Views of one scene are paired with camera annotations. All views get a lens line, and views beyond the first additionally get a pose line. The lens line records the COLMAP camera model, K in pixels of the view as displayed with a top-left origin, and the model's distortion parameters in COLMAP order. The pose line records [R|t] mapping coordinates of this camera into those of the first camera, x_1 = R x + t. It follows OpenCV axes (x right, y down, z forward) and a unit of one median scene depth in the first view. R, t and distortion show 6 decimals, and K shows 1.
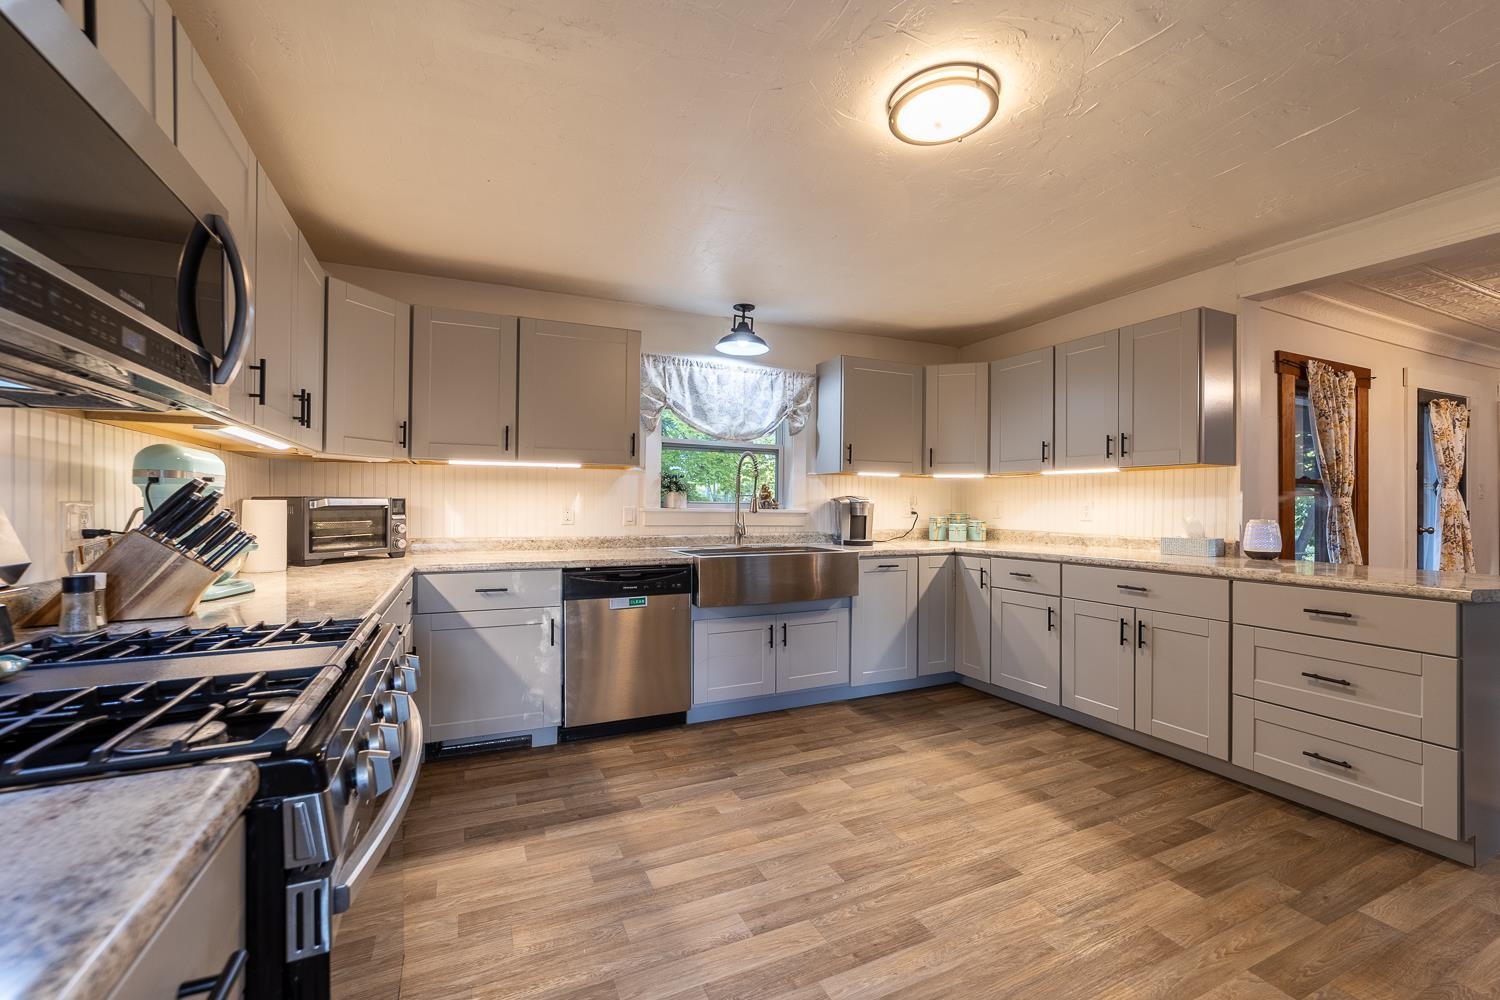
lens RADIAL K [[610.7, 0, 755.6], [0, 610.7, 503.8], [0, 0, 1]] dist [0.001247, 0.000583]
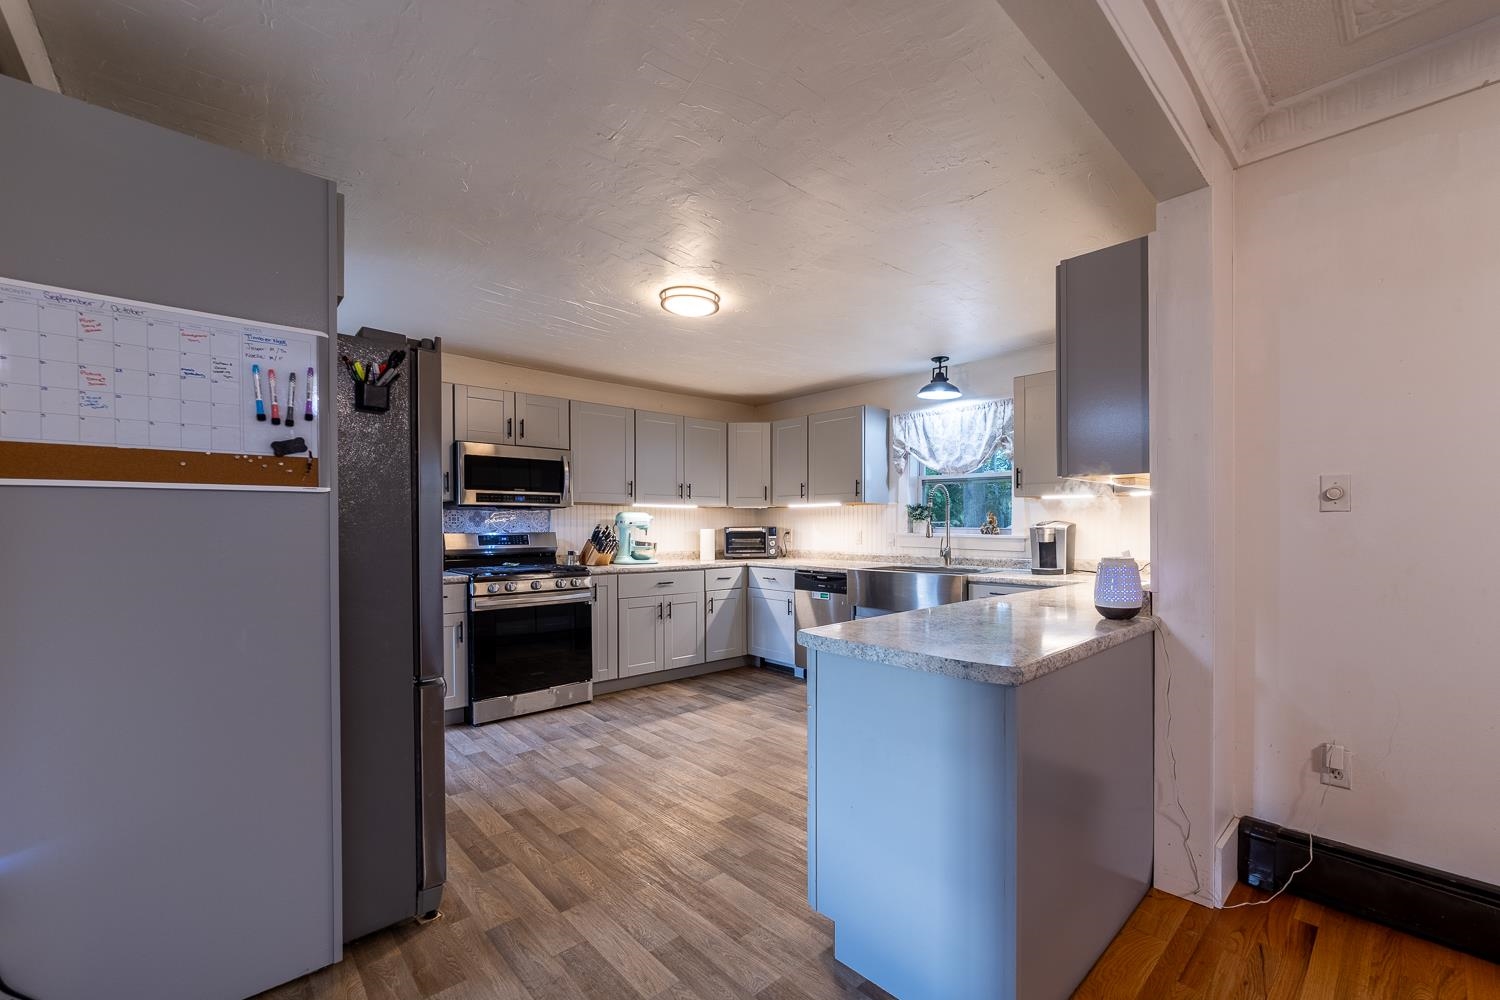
lens RADIAL K [[612.8, 0, 753.1], [0, 612.8, 527.0], [0, 0, 1]] dist [0.000231, 0.000111]
pose [[0.304735, -0.003859, -0.952429, 1.011802], [0.003450, 0.999990, -0.002947, -0.003291], [0.952431, -0.002388, 0.304745, 0.324234]]
